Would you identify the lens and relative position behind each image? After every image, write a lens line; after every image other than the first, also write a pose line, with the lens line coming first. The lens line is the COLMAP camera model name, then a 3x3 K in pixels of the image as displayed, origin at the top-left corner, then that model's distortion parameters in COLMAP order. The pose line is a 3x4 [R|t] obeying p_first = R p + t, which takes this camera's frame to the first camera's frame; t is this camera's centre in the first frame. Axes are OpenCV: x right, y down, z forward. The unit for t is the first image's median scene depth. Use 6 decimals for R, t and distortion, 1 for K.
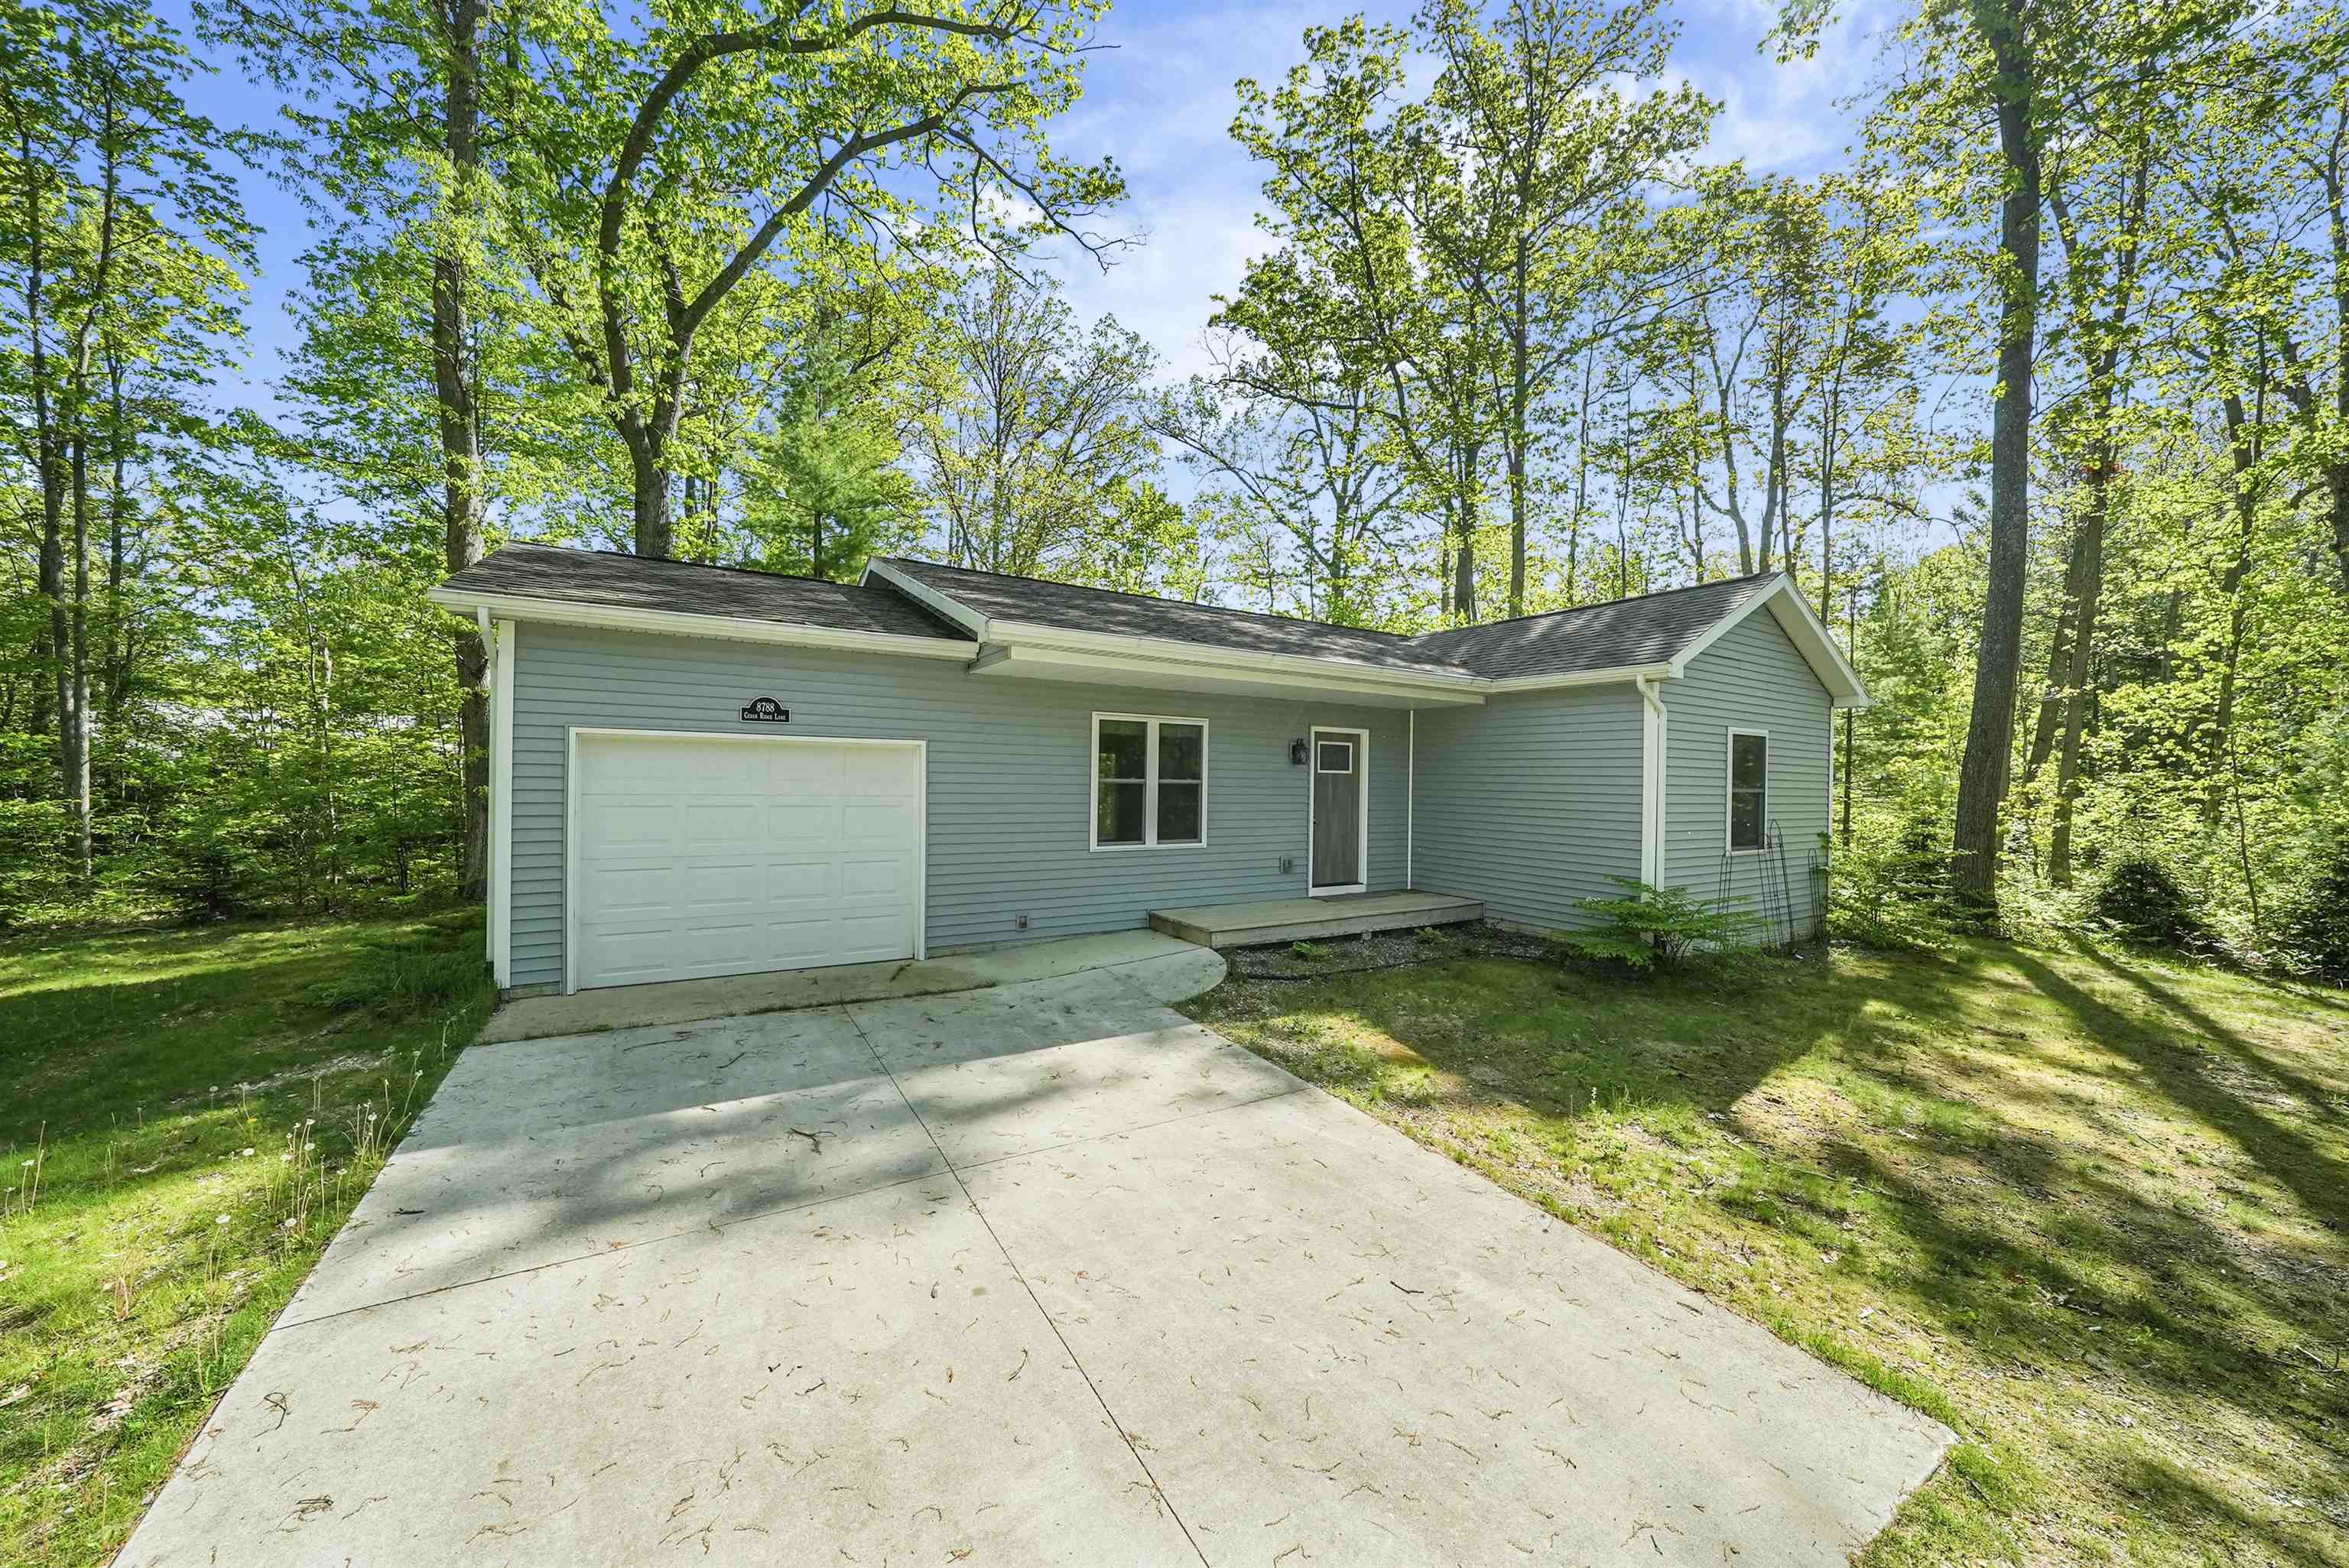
lens RADIAL K [[797.9, 0, 1146.1], [0, 797.9, 779.9], [0, 0, 1]] dist [-0.000797, -0.000126]
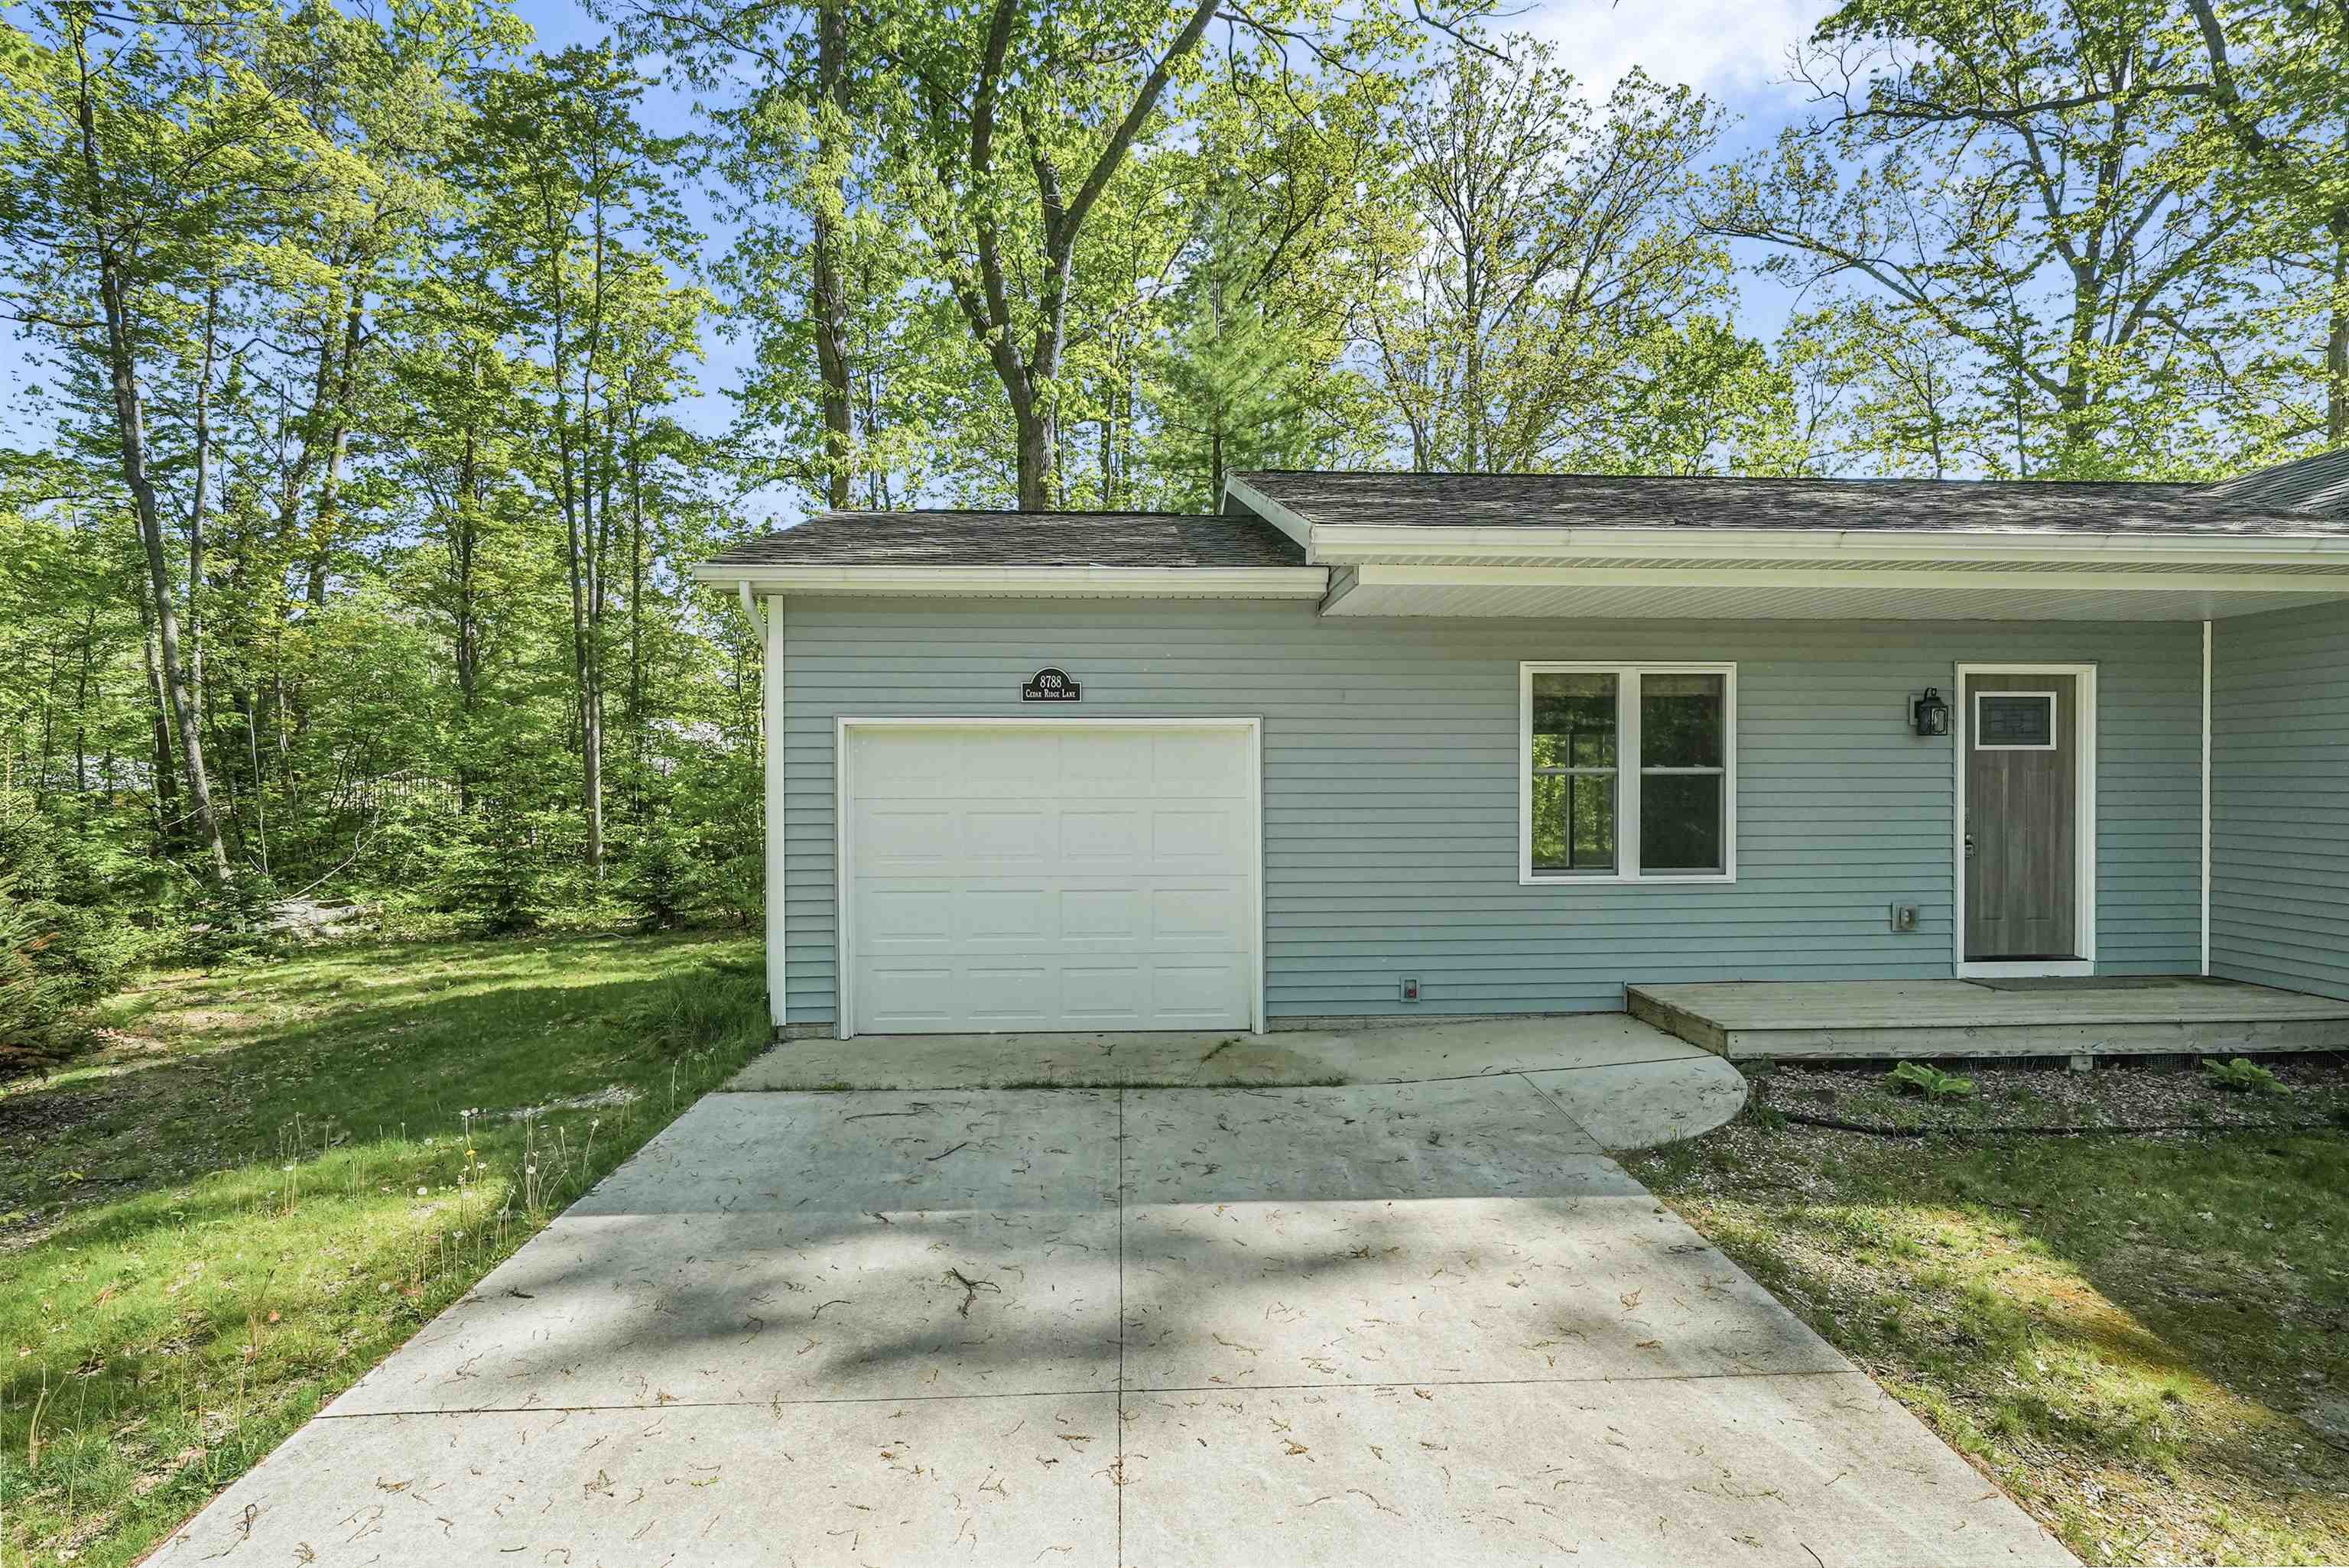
lens RADIAL K [[1088.9, 0, 1172.8], [0, 1088.9, 789.8], [0, 0, 1]] dist [0.002008, -0.000557]
pose [[0.891400, -0.012522, -0.453045, 0.074589], [0.015524, 0.999875, 0.002908, 0.008270], [0.452952, -0.009625, 0.891483, 0.108594]]
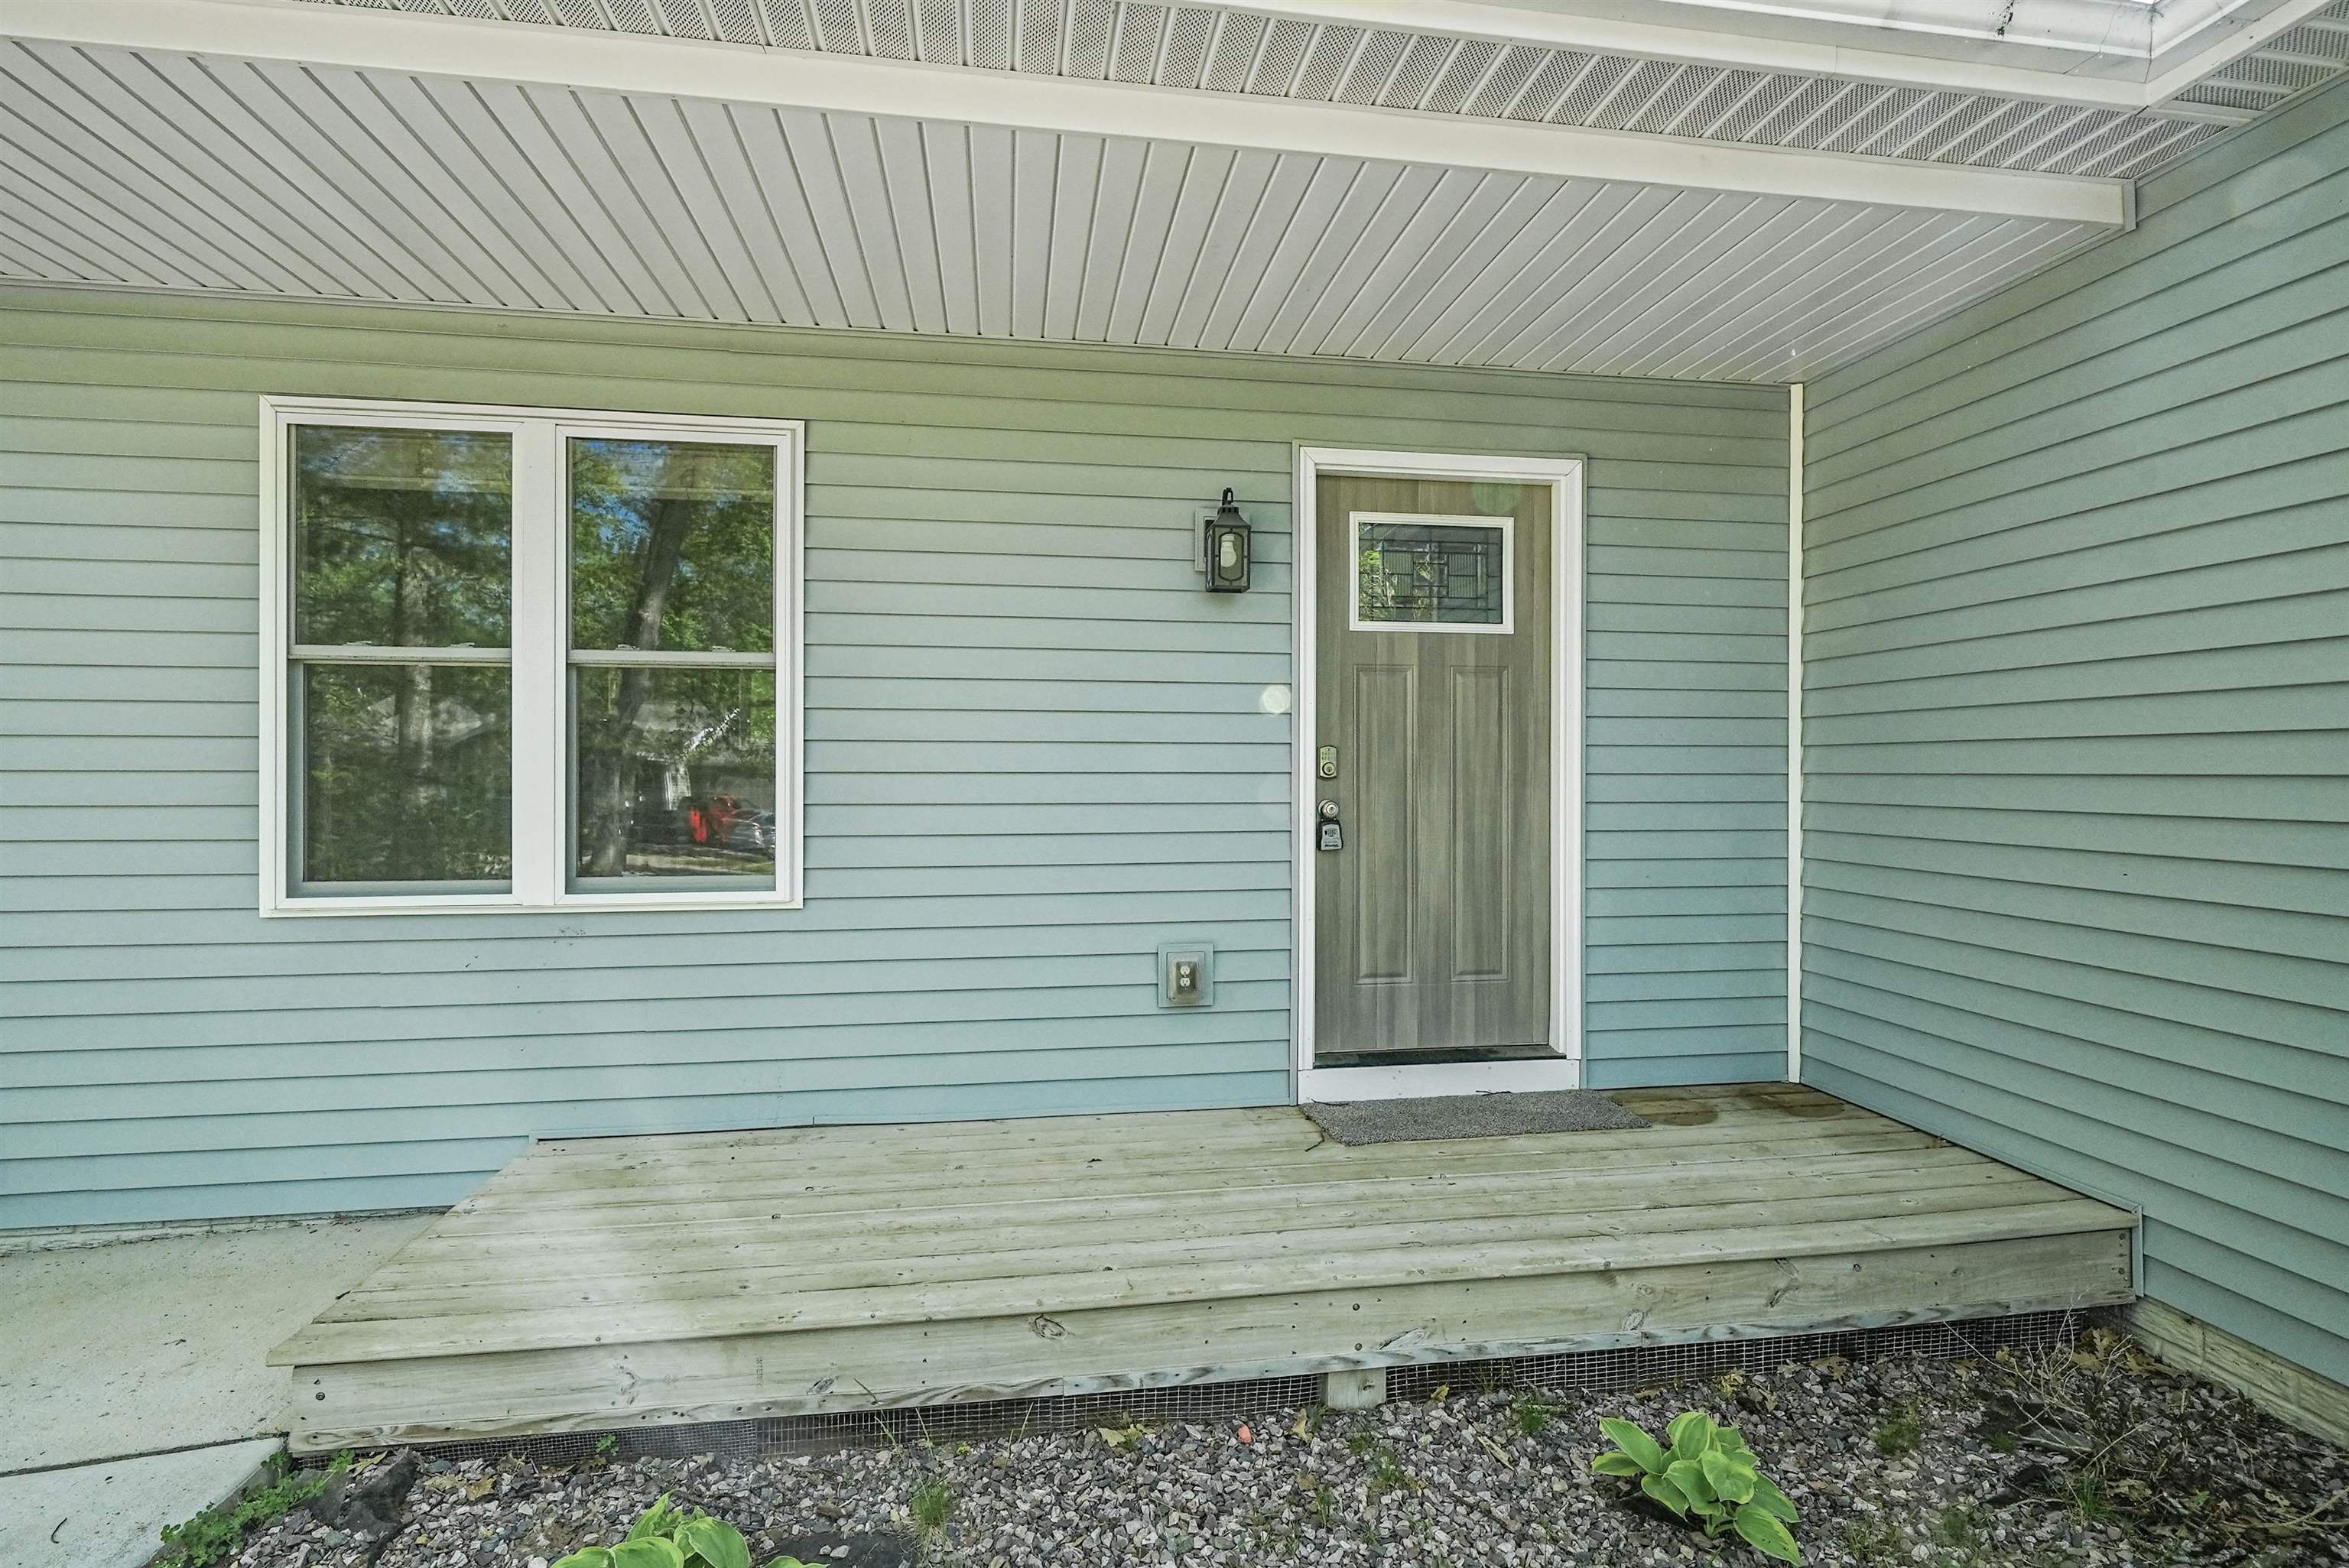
lens RADIAL K [[1091.9, 0, 1169.6], [0, 1091.9, 778.3], [0, 0, 1]] dist [0.001605, 0.000079]
pose [[0.929854, -0.014090, -0.367659, 0.335711], [0.013198, 0.999901, -0.004939, 0.047022], [0.367692, -0.000260, 0.929948, 0.737153]]
